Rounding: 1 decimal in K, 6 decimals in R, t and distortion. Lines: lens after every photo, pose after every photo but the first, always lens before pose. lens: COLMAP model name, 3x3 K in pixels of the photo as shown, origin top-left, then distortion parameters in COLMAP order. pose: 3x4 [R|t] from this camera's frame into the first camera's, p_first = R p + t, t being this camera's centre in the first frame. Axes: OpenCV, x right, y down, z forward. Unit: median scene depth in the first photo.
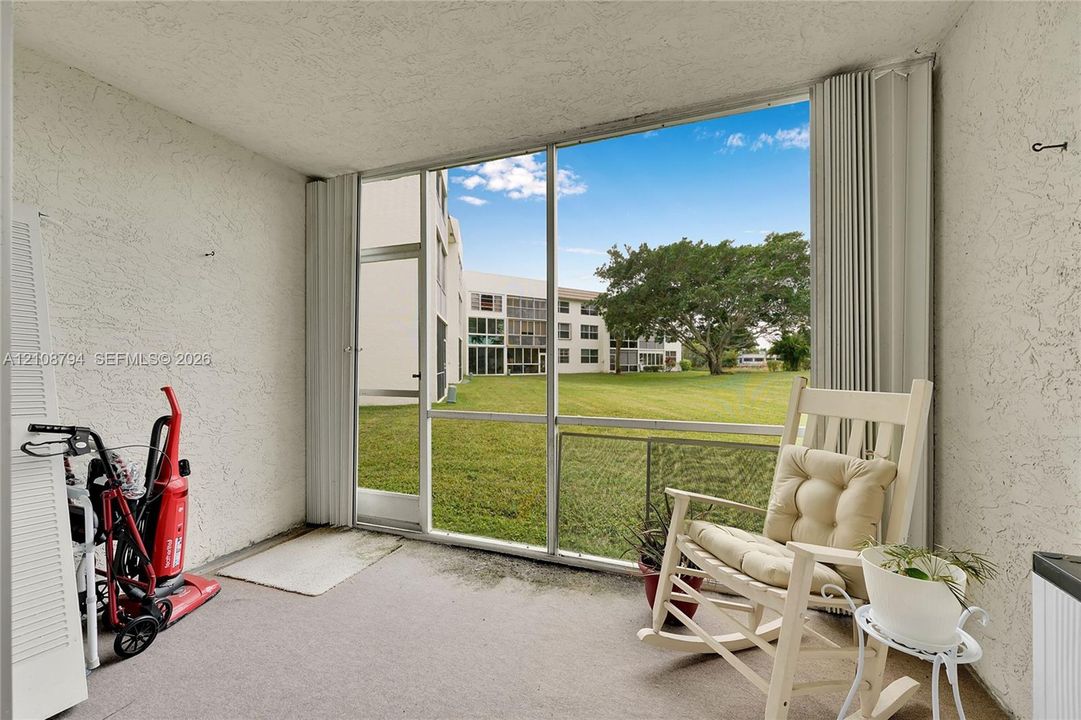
lens RADIAL K [[439.8, 0, 540.5], [0, 439.8, 360.0], [0, 0, 1]] dist [-0.055321, -0.000097]
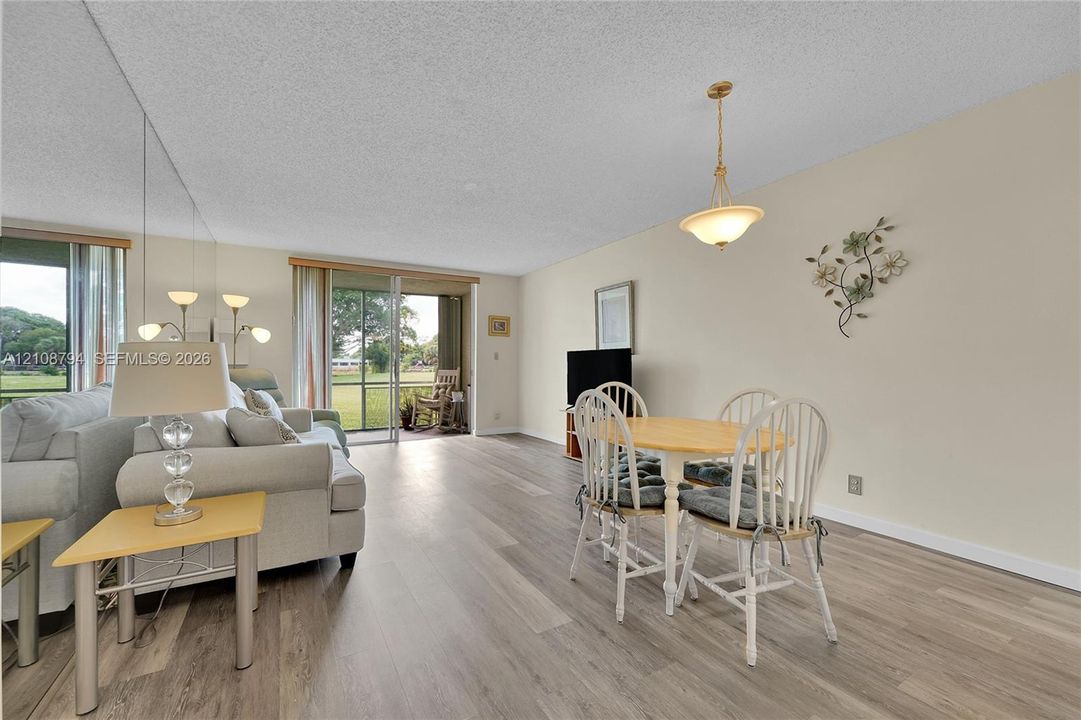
lens RADIAL K [[440.1, 0, 539.8], [0, 440.1, 367.4], [0, 0, 1]] dist [-0.001453, -0.000144]
pose [[0.622543, -0.000138, 0.782585, -0.118854], [-0.005796, 0.999972, 0.004787, 0.000467], [-0.782564, -0.007516, 0.622525, -0.137843]]
